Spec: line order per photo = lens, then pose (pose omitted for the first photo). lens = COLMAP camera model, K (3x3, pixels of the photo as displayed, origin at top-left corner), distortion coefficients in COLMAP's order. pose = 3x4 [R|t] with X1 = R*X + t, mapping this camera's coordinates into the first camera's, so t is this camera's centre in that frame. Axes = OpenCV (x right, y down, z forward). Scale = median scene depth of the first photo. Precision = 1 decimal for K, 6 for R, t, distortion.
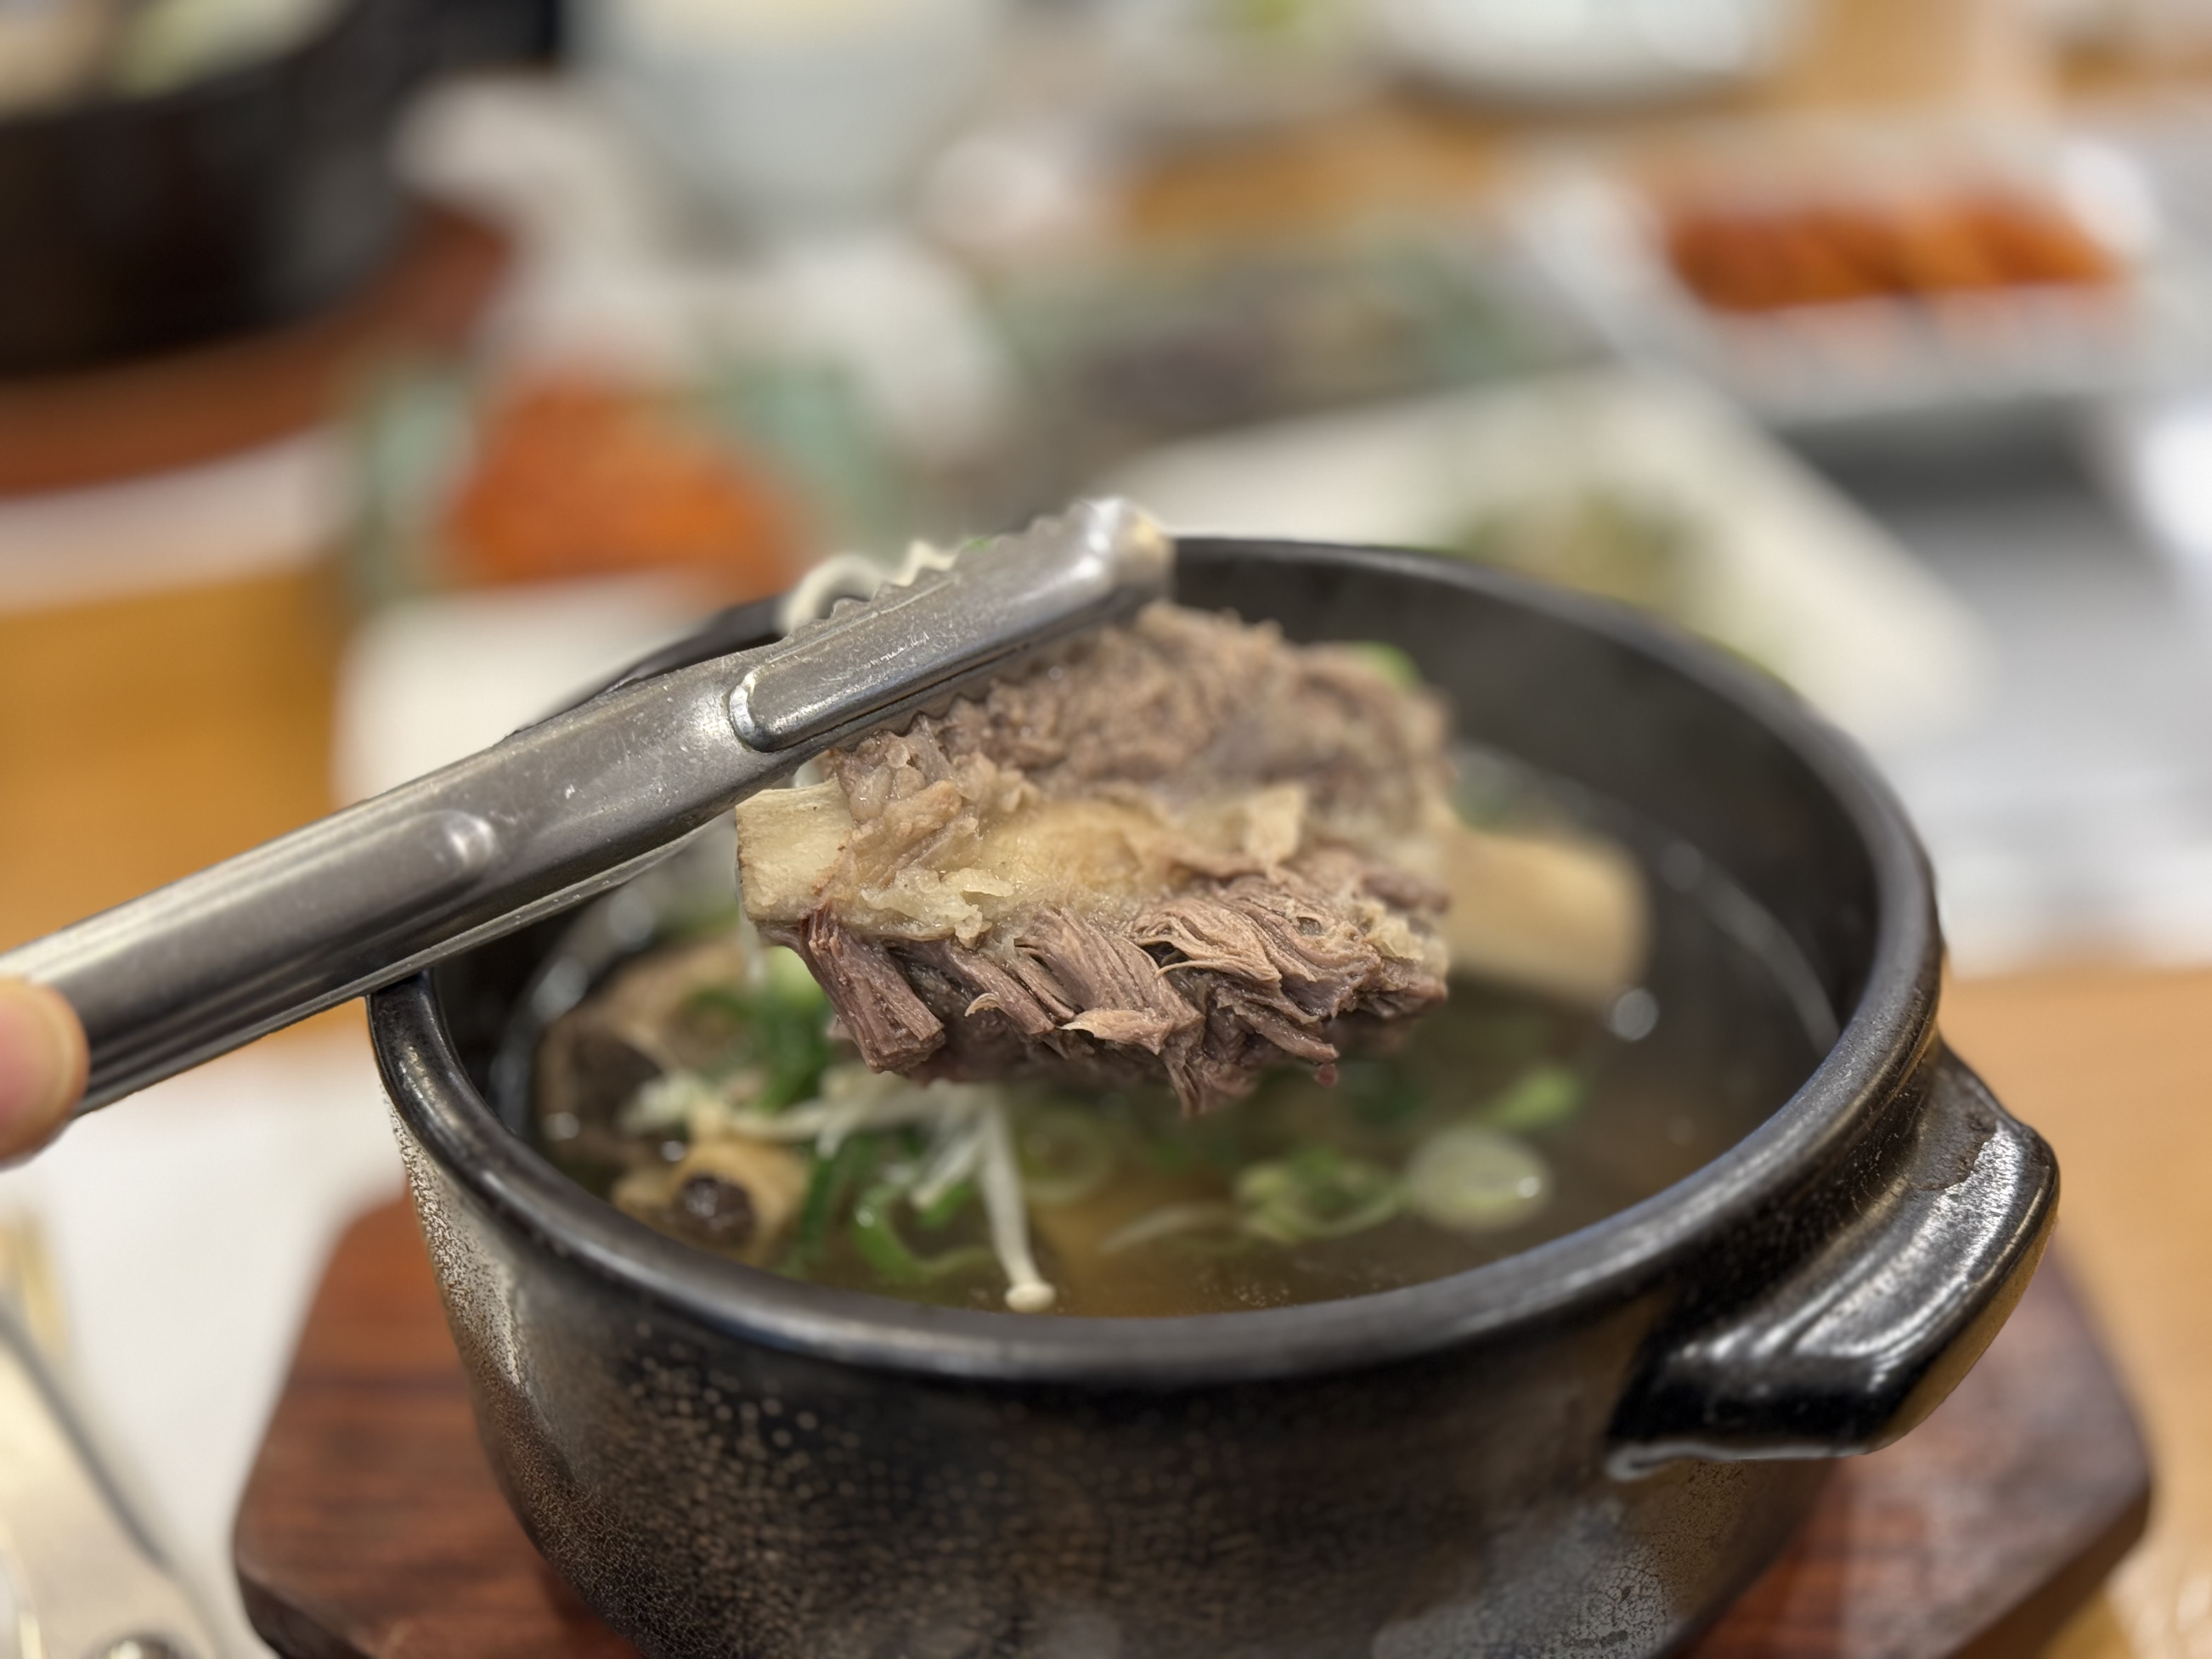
lens RADIAL K [[3196.4, 0, 1106.0], [0, 3196.4, 829.5], [0, 0, 1]] dist [0.066649, 0.031665]
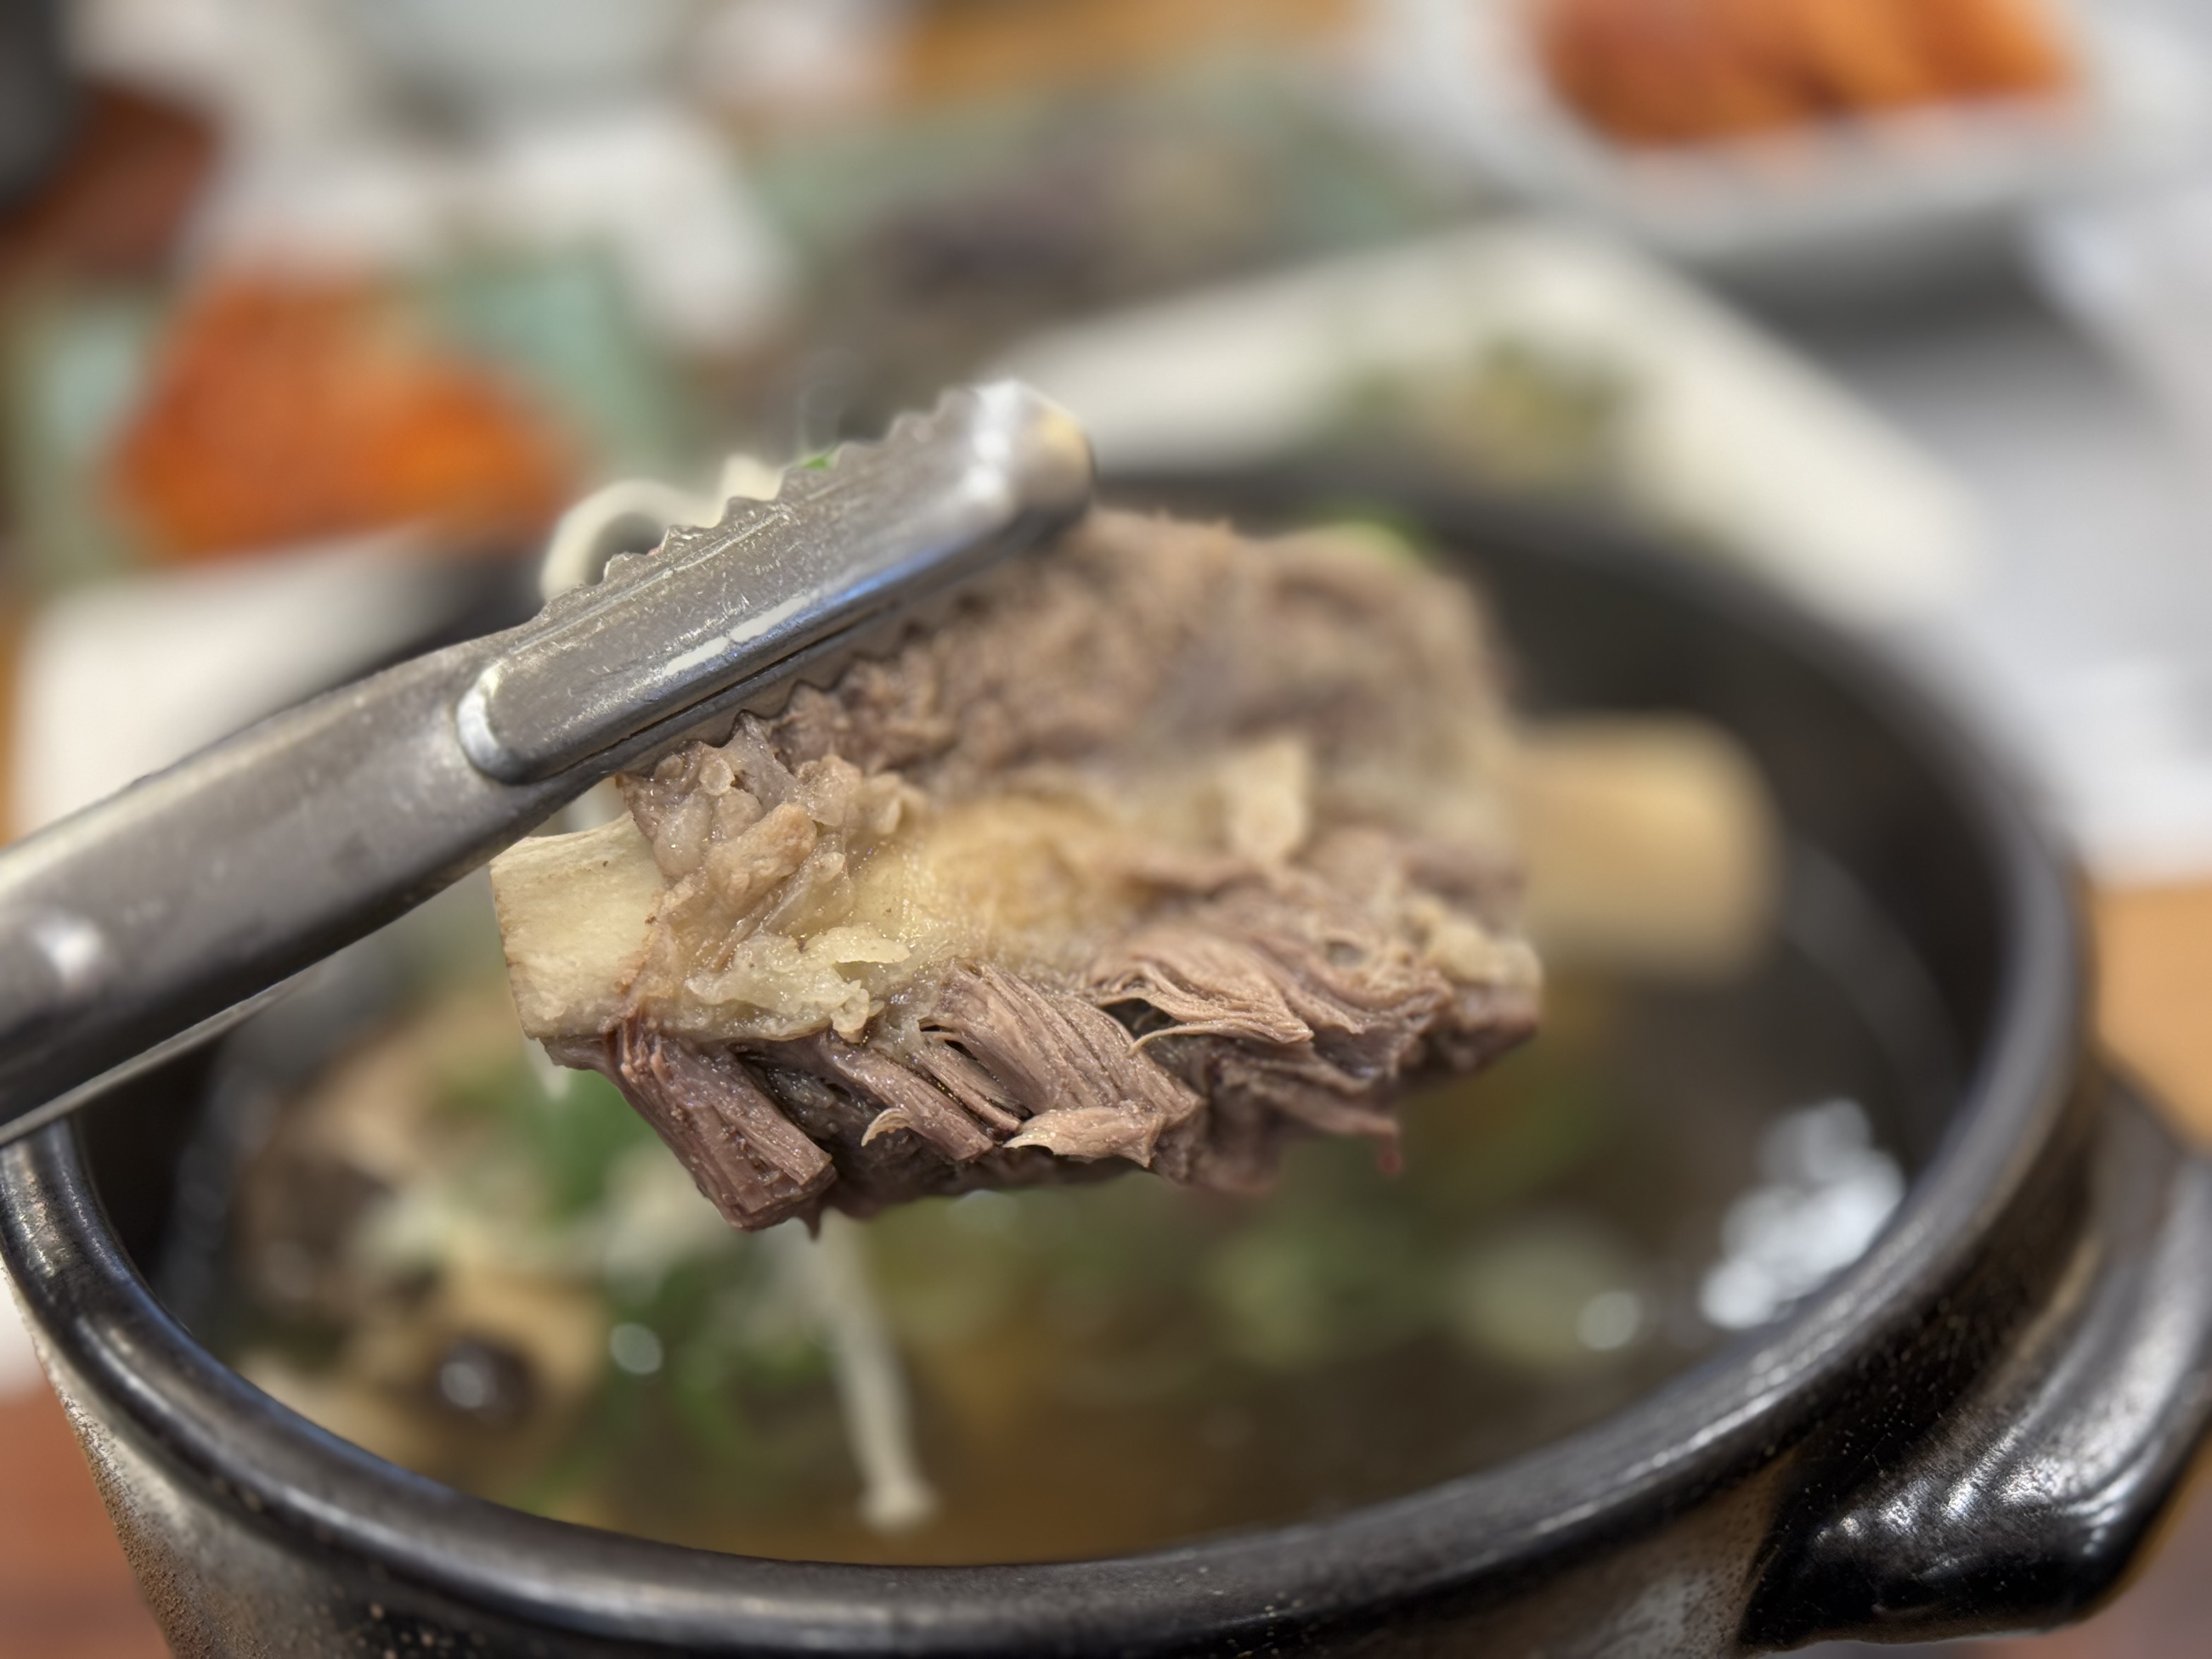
lens RADIAL K [[3052.3, 0, 1054.4], [0, 3052.3, 834.3], [0, 0, 1]] dist [0.024288, 0.013872]
pose [[0.992042, -0.119370, 0.040044, -0.021251], [0.115711, 0.989743, 0.083784, -0.056948], [-0.049634, -0.078483, 0.995679, 0.349706]]
